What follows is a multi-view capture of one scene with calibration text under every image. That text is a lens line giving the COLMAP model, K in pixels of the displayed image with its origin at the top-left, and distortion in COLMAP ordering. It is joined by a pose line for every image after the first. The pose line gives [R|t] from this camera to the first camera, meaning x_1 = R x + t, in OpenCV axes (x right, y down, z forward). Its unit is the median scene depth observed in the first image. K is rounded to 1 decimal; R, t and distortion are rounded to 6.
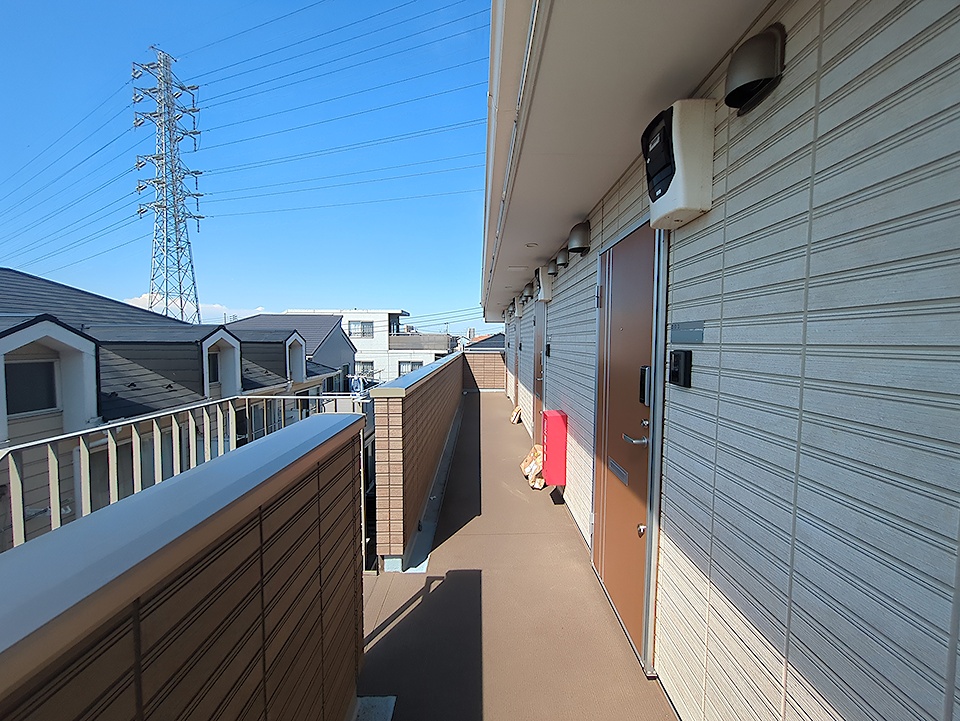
lens RADIAL K [[390.1, 0, 484.9], [0, 390.1, 356.6], [0, 0, 1]] dist [-0.003135, 0.000110]
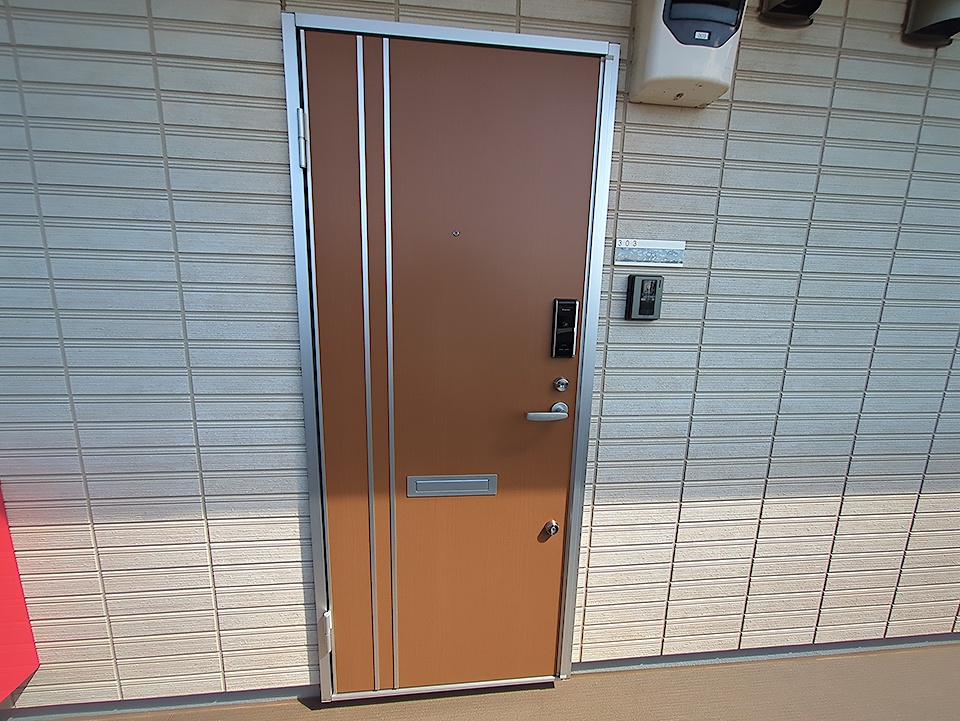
lens RADIAL K [[390.1, 0, 479.0], [0, 390.1, 365.7], [0, 0, 1]] dist [-0.003135, 0.000110]
pose [[-0.087719, -0.187863, 0.978270, -0.357169], [0.023115, 0.981408, 0.190538, 0.006447], [-0.995877, 0.039326, -0.081745, 1.762855]]
